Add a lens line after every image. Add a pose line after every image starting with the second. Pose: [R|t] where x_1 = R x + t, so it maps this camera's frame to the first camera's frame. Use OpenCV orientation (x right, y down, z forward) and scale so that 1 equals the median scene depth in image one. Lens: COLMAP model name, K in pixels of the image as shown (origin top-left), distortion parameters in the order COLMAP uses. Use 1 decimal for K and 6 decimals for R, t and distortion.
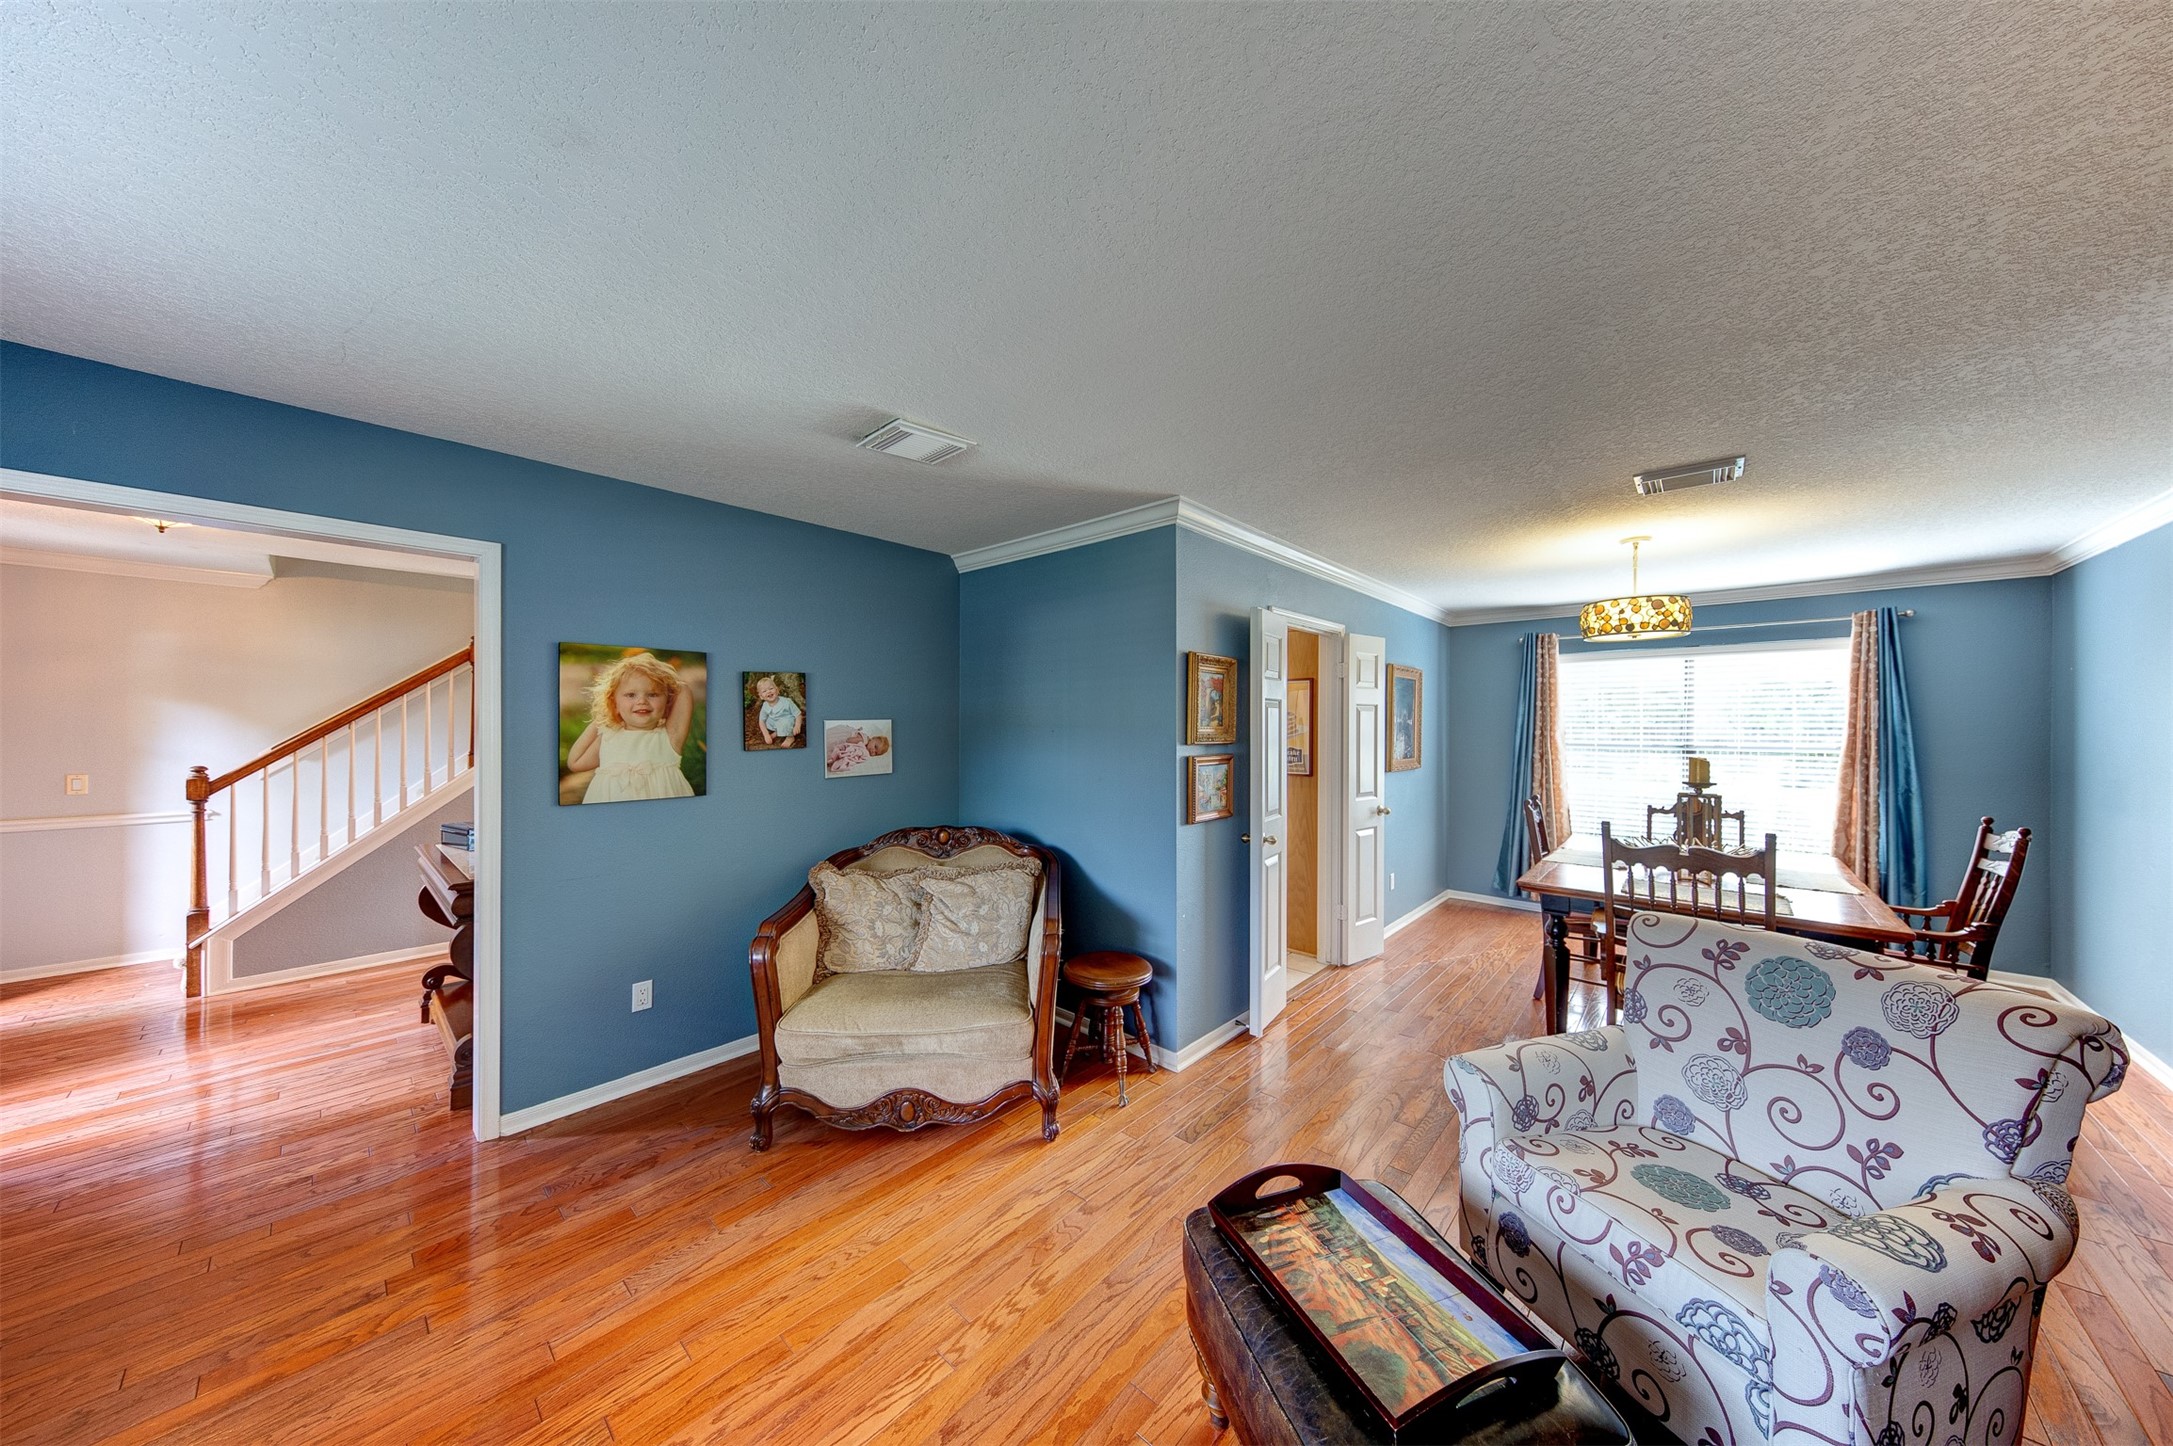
lens RADIAL K [[685.8, 0, 1050.8], [0, 685.8, 722.4], [0, 0, 1]] dist [0.001510, 0.000575]
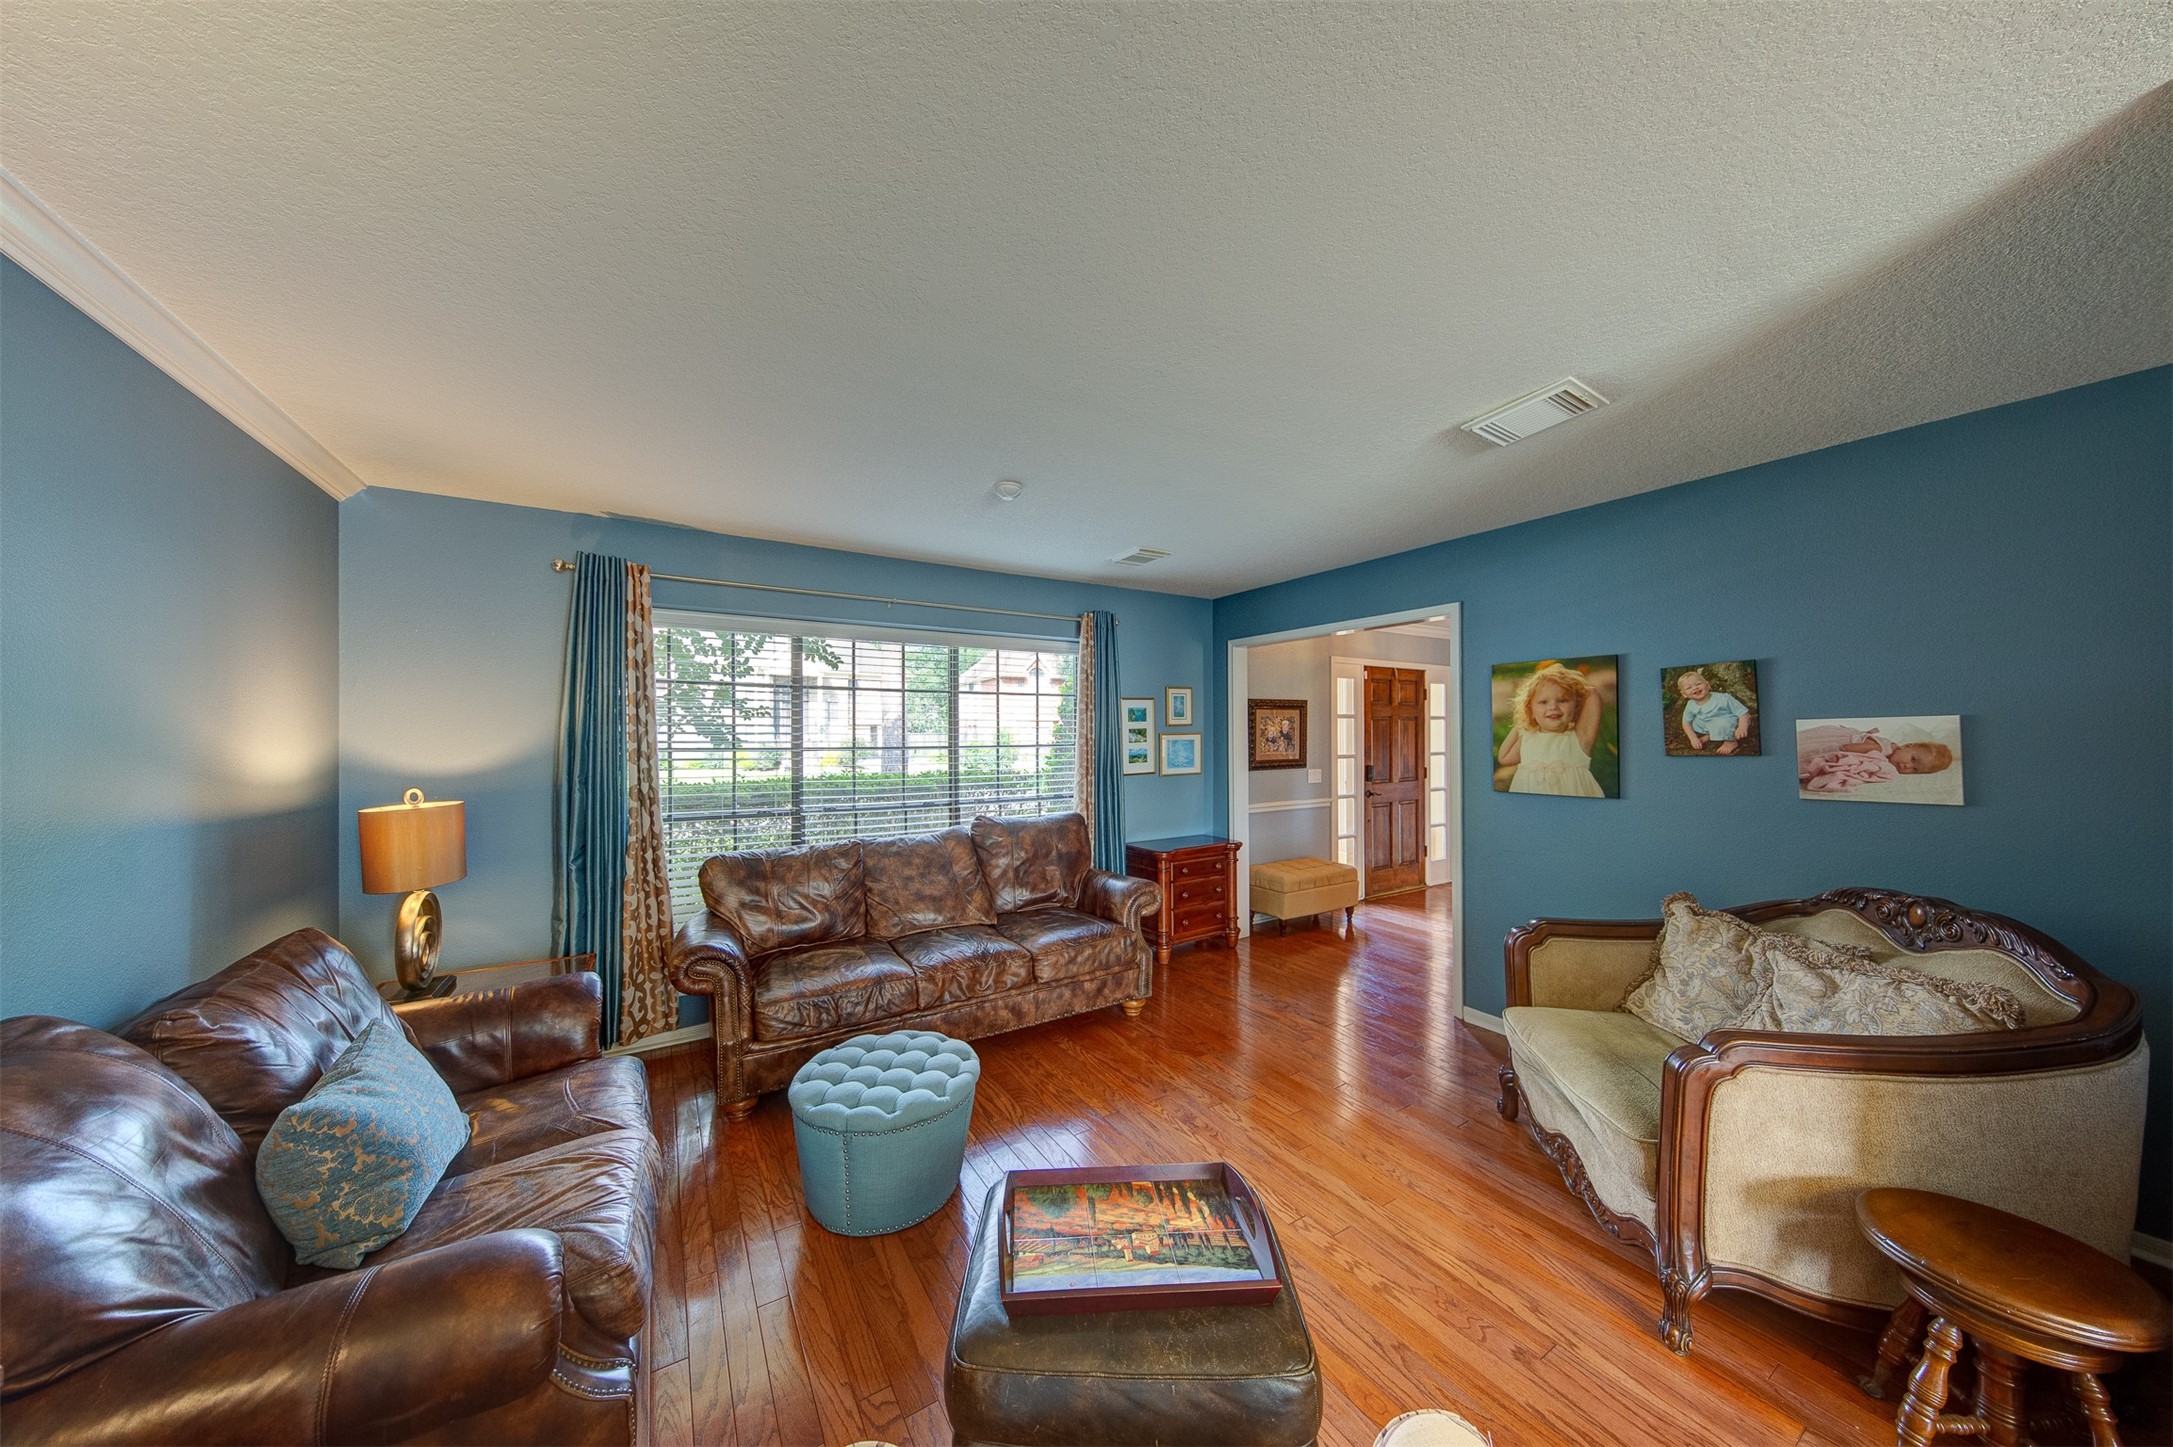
lens RADIAL K [[685.8, 0, 1096.5], [0, 685.8, 729.5], [0, 0, 1]] dist [0.001510, 0.000575]
pose [[-0.229817, -0.008872, -0.973193, 0.598516], [0.005469, 0.999931, -0.010408, 0.011980], [0.973219, -0.007714, -0.229752, 0.472299]]
